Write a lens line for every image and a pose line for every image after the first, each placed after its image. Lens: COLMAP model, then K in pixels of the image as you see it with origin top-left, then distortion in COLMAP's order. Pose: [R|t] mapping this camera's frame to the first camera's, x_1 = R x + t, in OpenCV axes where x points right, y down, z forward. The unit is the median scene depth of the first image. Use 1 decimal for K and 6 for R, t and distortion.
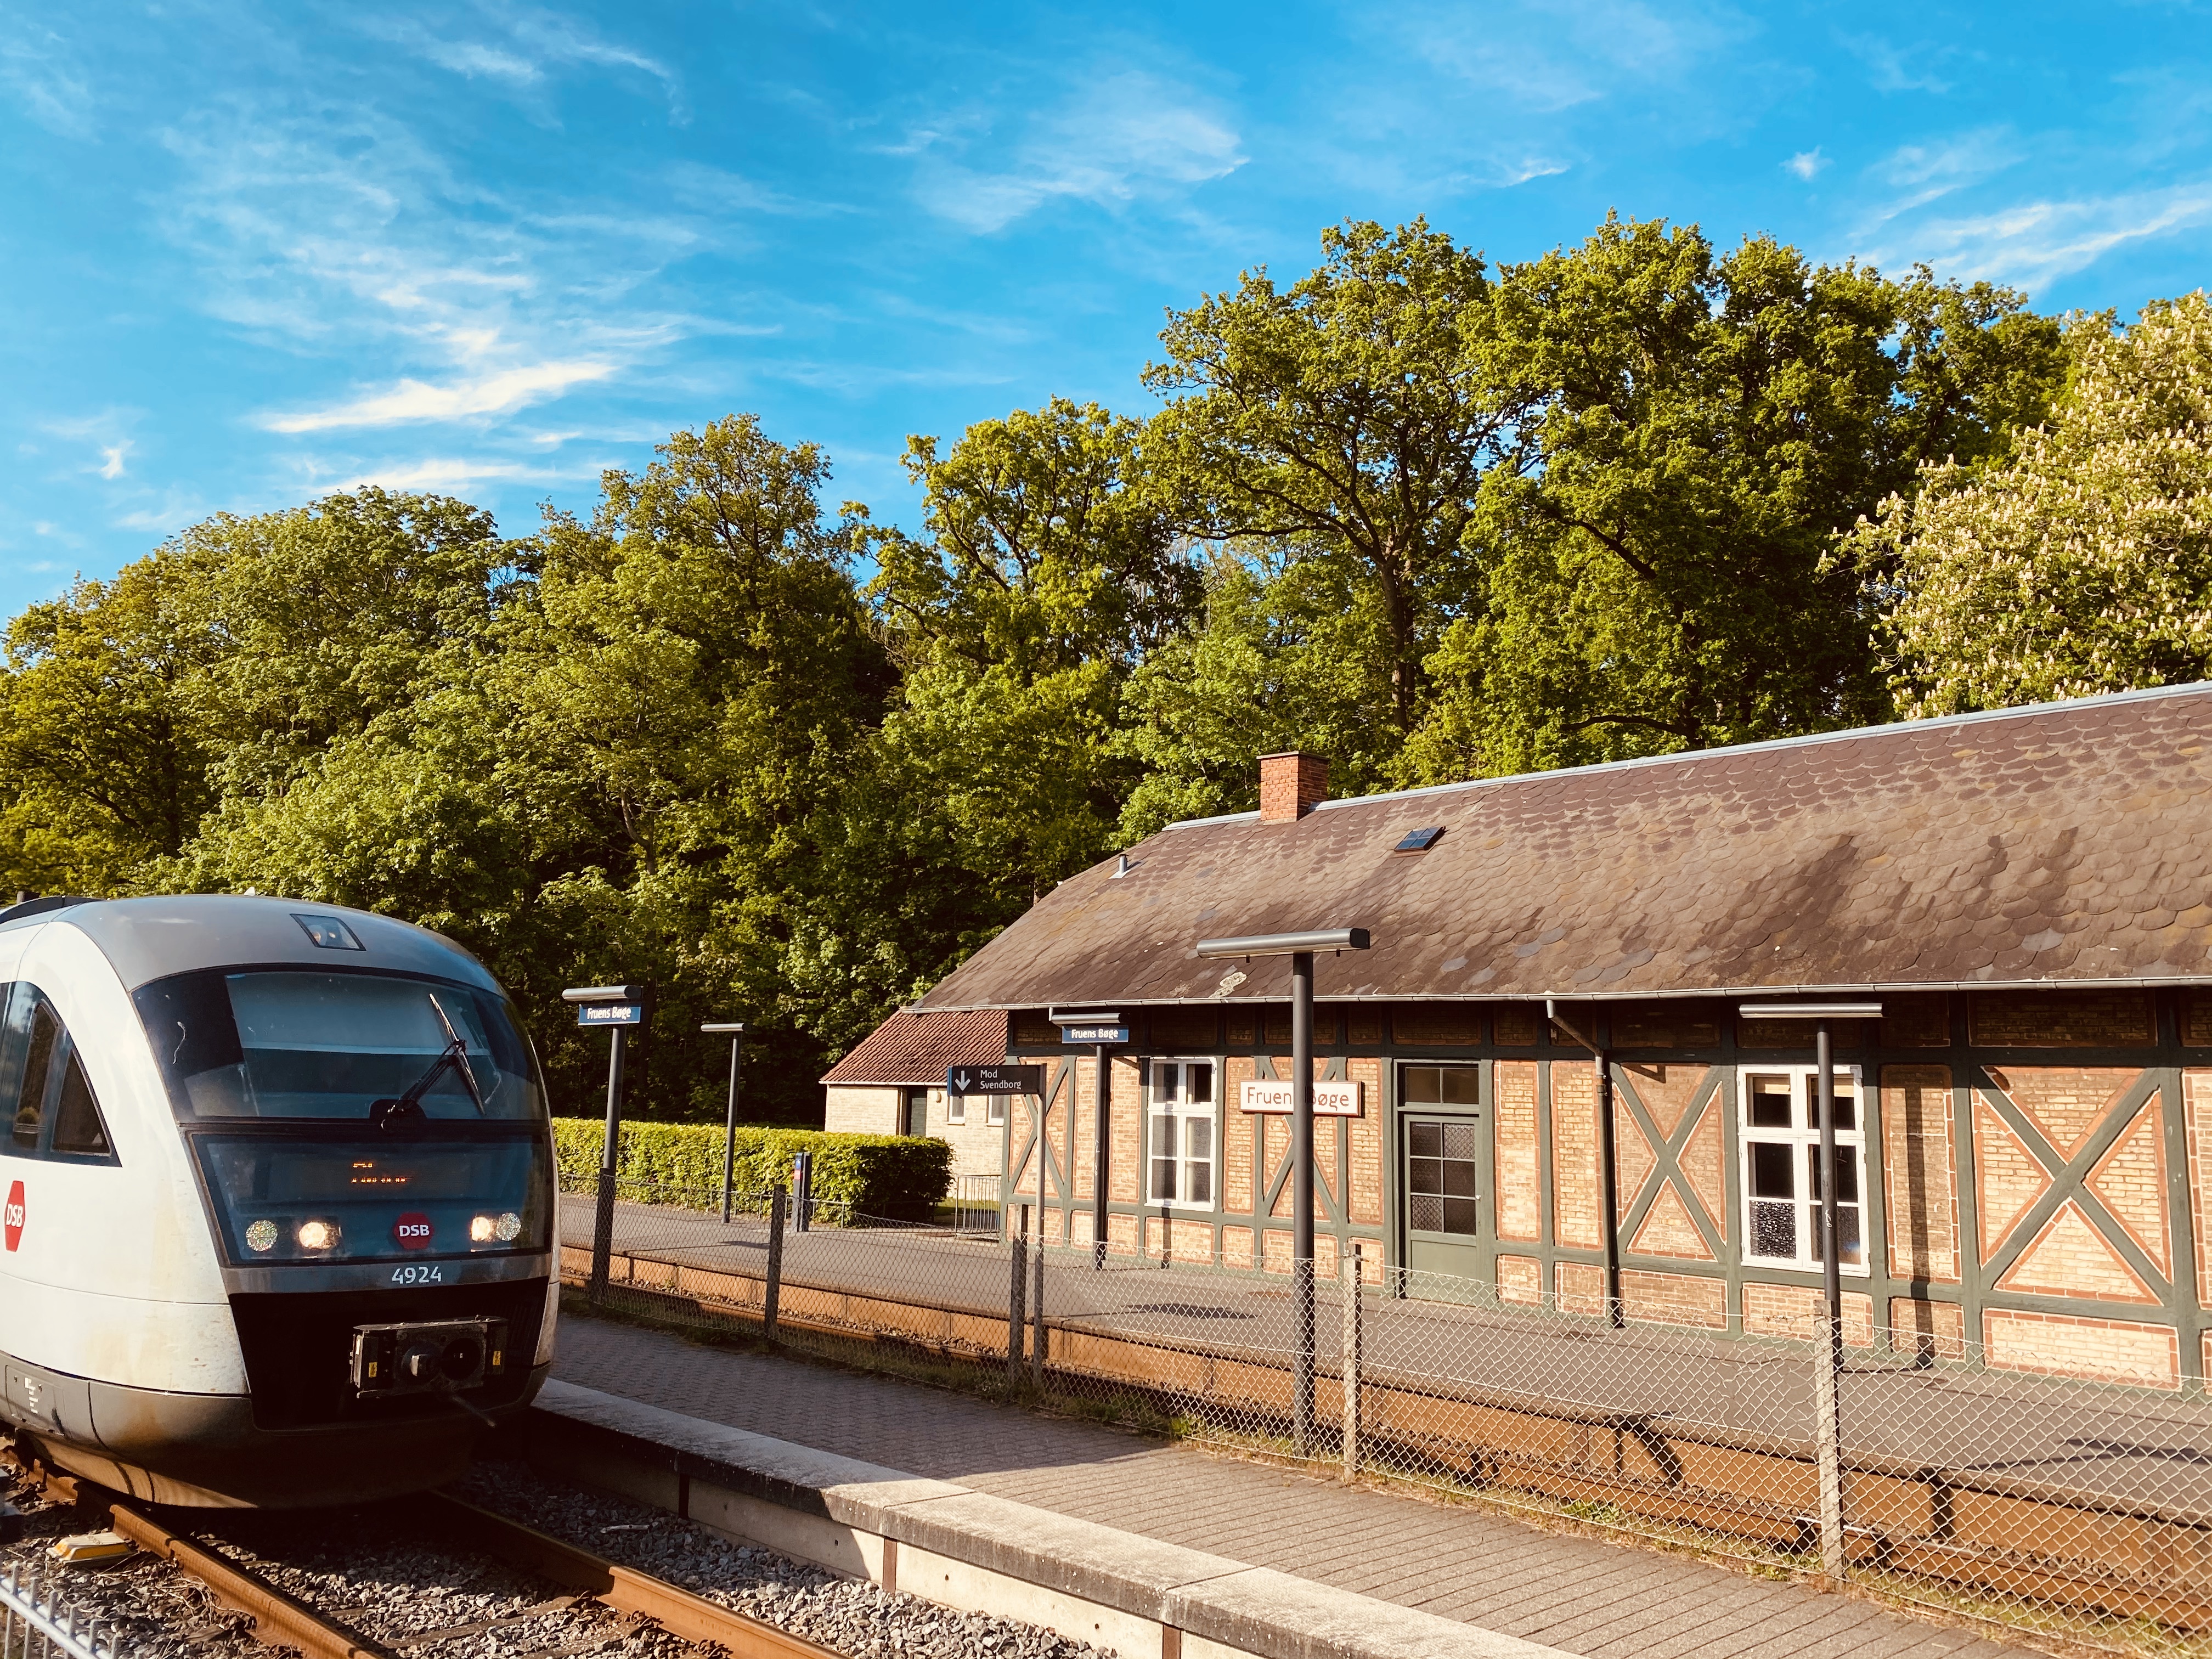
lens RADIAL K [[1670.1, 0, 1115.7], [0, 1670.1, 840.7], [0, 0, 1]] dist [0.084236, -0.101015]
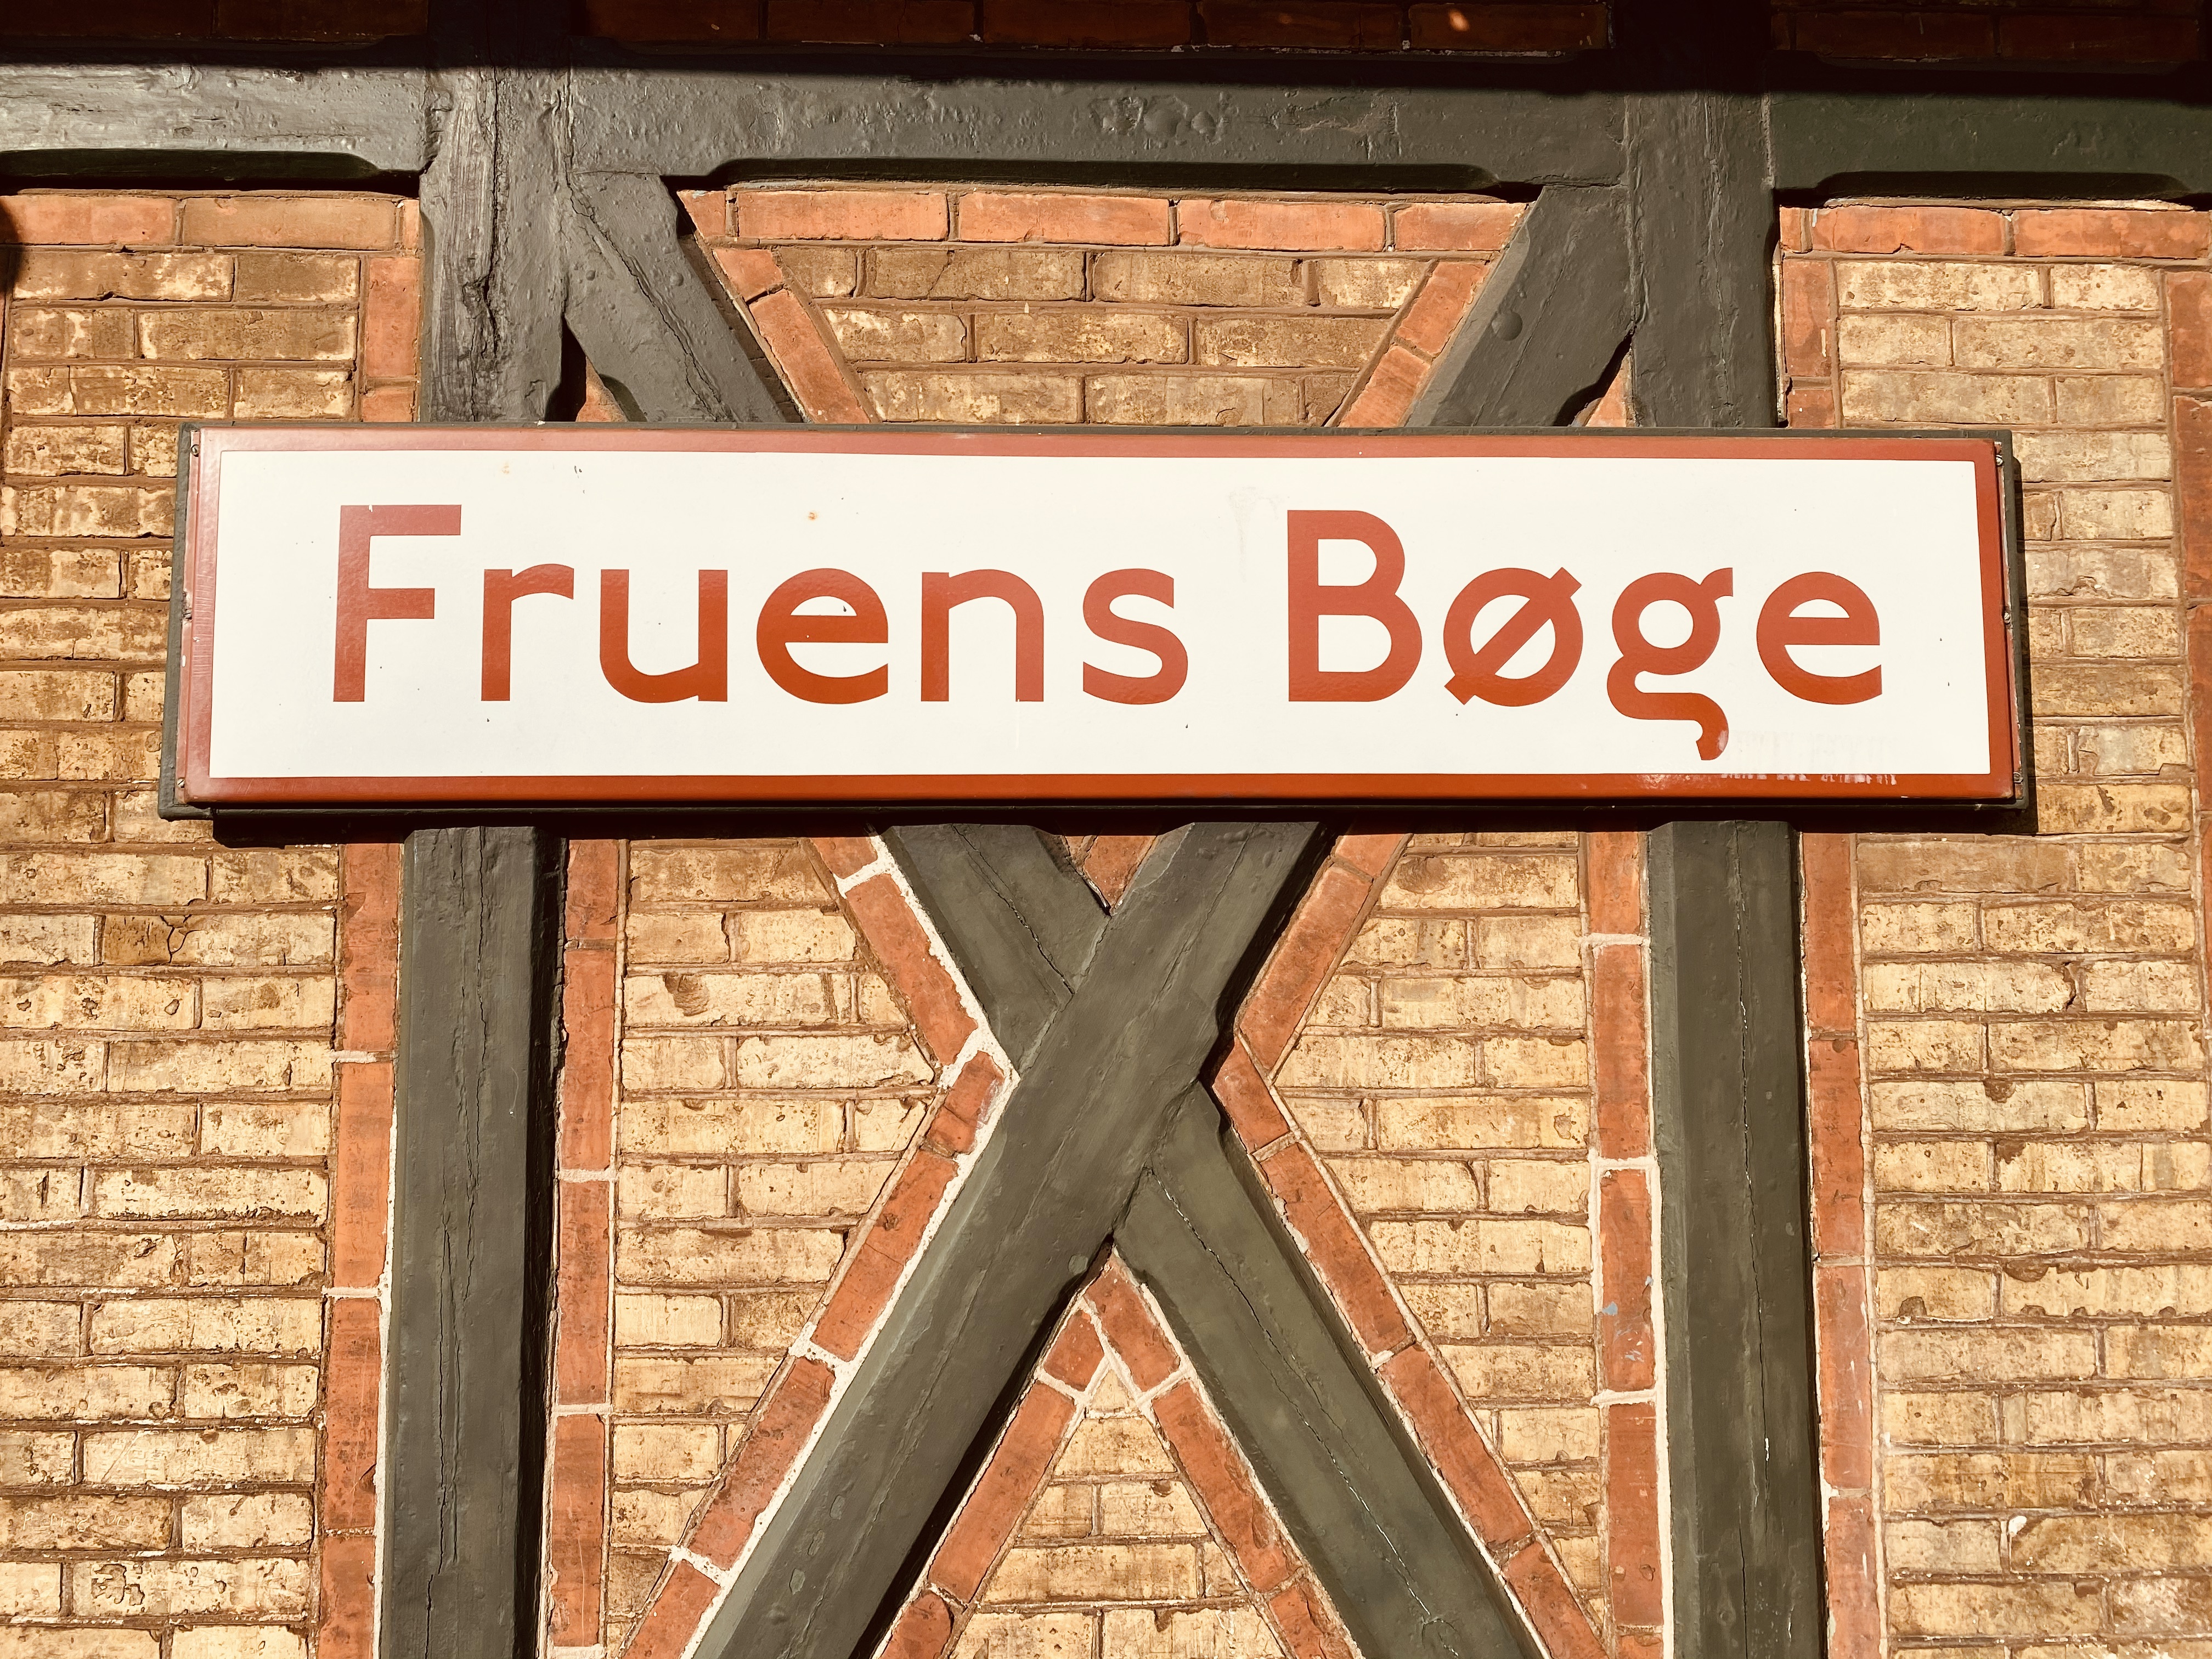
lens RADIAL K [[1670.1, 0, 1115.7], [0, 1670.1, 840.7], [0, 0, 1]] dist [0.084236, -0.101015]
pose [[0.665278, 0.041192, 0.745458, 0.037239], [-0.091205, 0.995482, 0.026388, 0.133071], [-0.741004, -0.085545, 0.666030, 0.772795]]
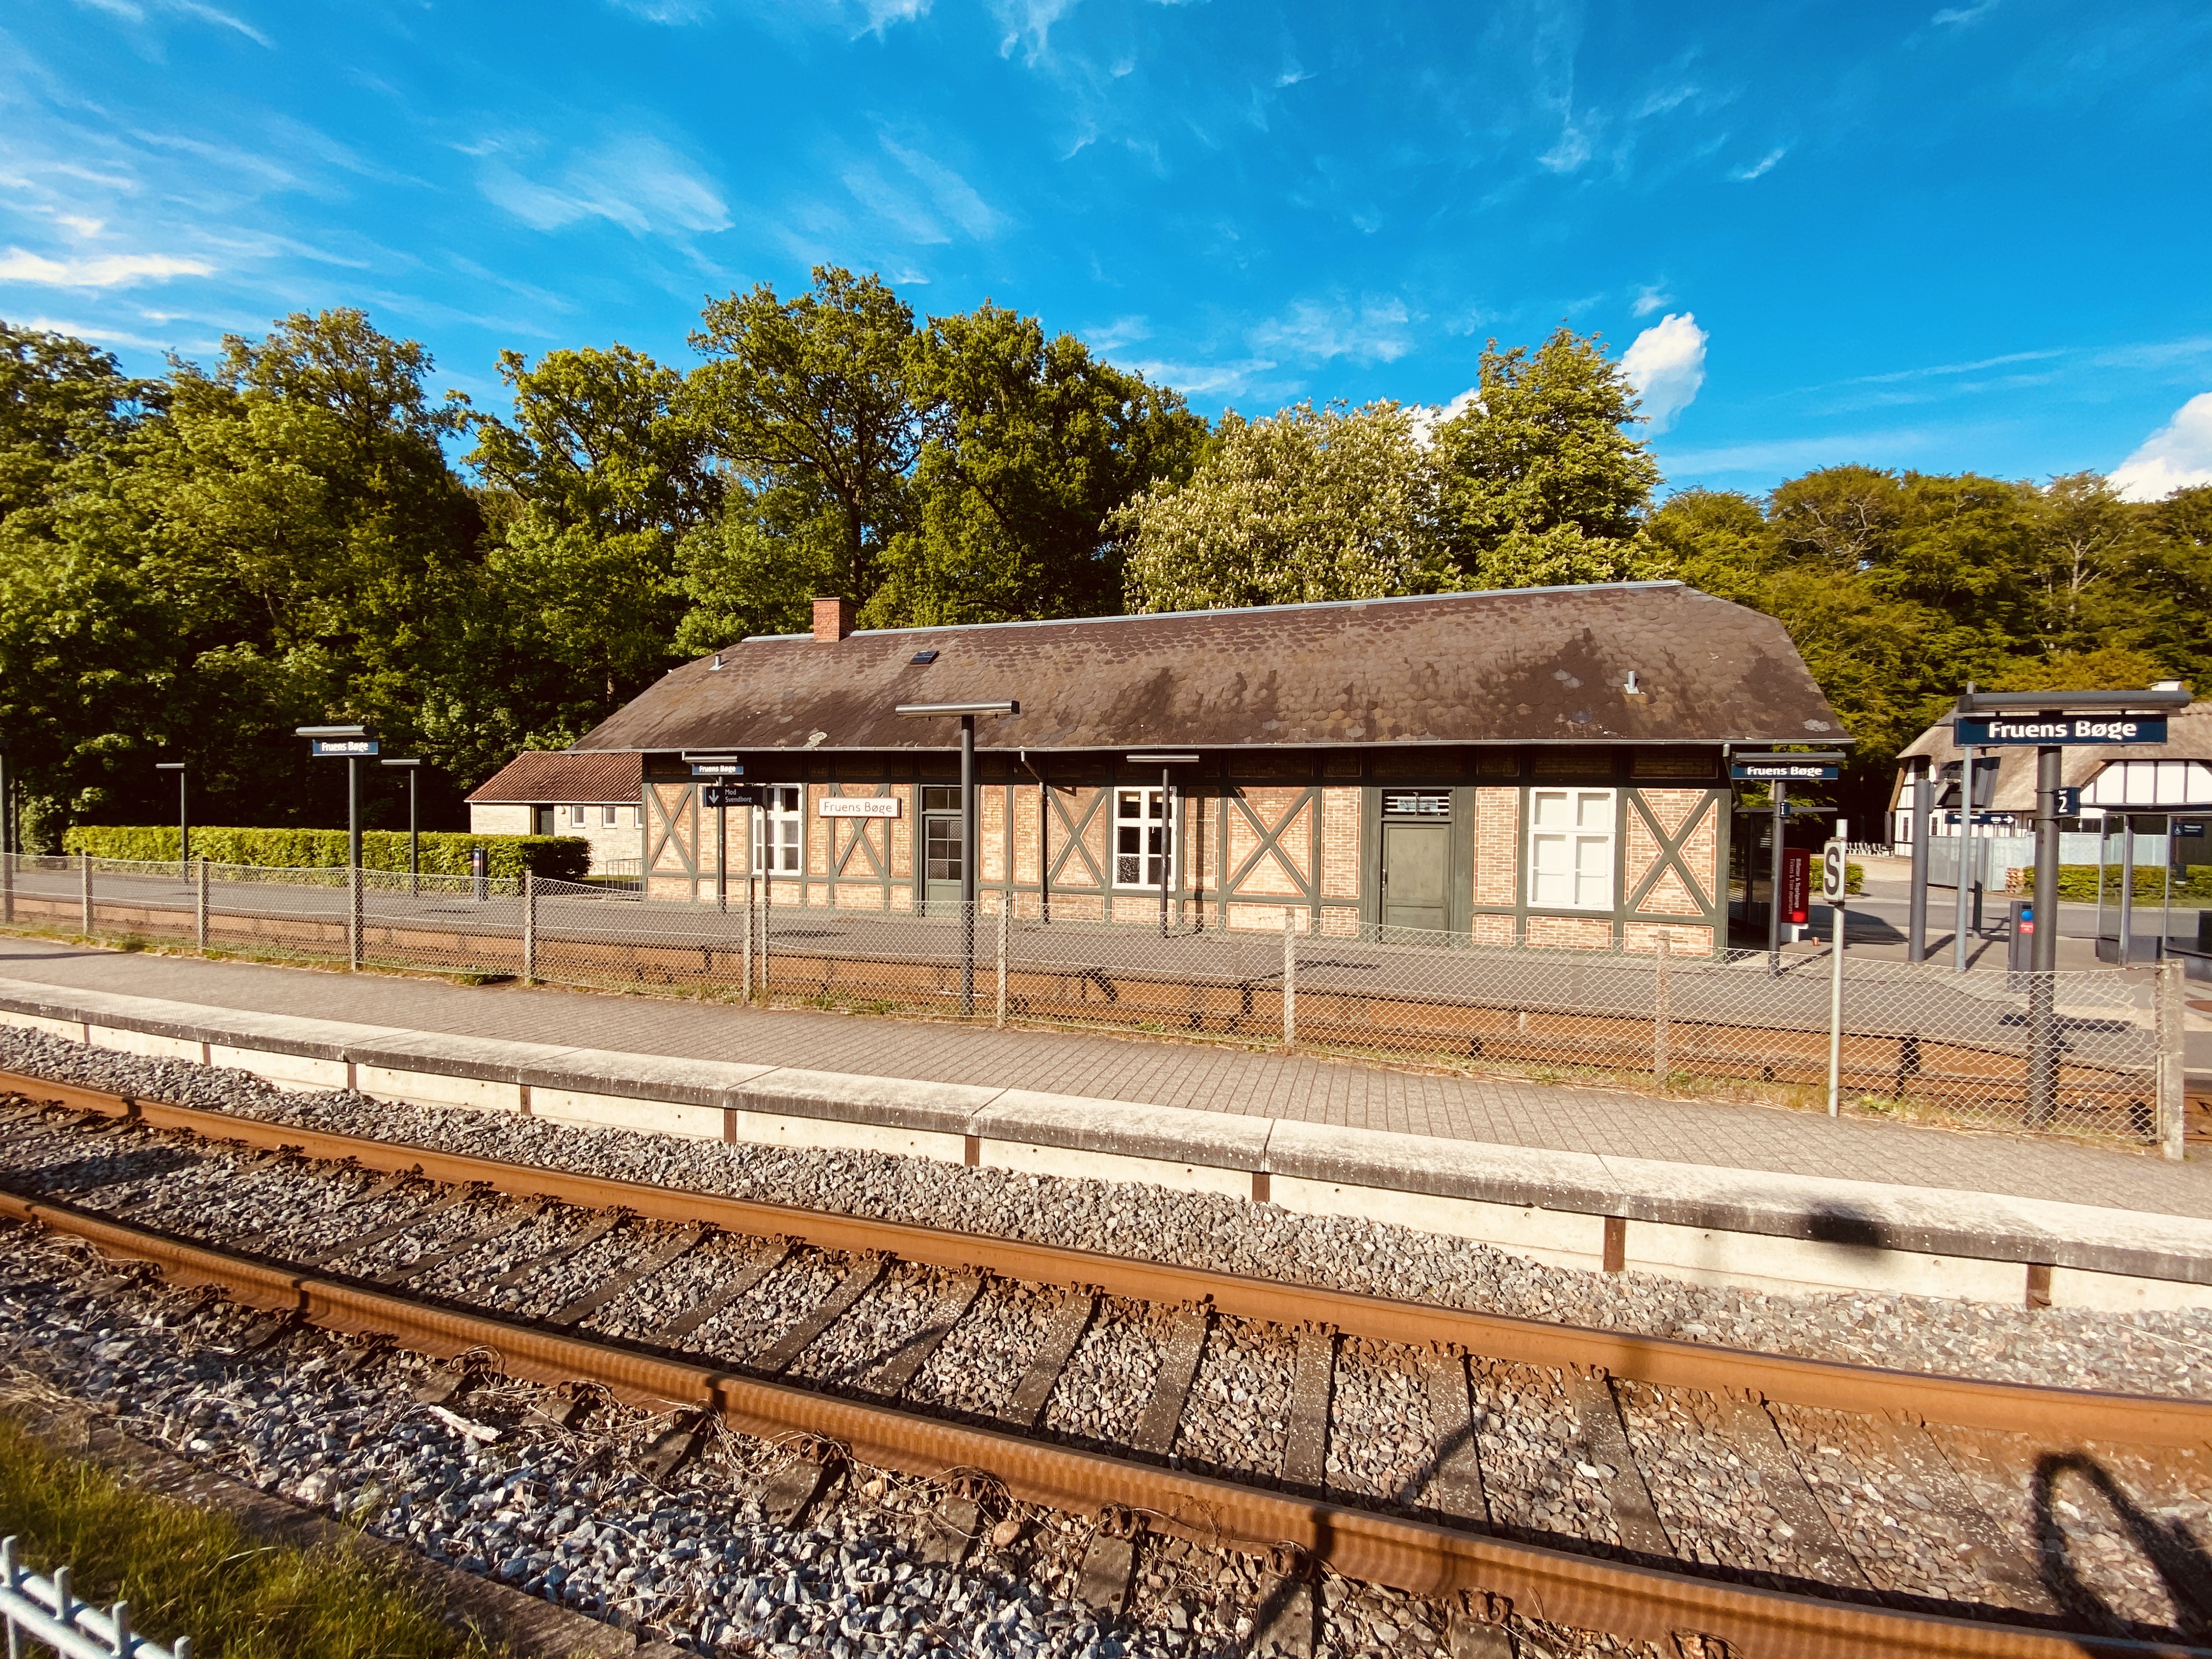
lens RADIAL K [[898.6, 0, 1095.5], [0, 898.6, 829.9], [0, 0, 1]] dist [0.023295, -0.021428]
pose [[0.889023, -0.022214, 0.457324, -0.076468], [-0.058646, 0.985070, 0.161855, 0.012552], [-0.454092, -0.170713, 0.874447, 0.079706]]
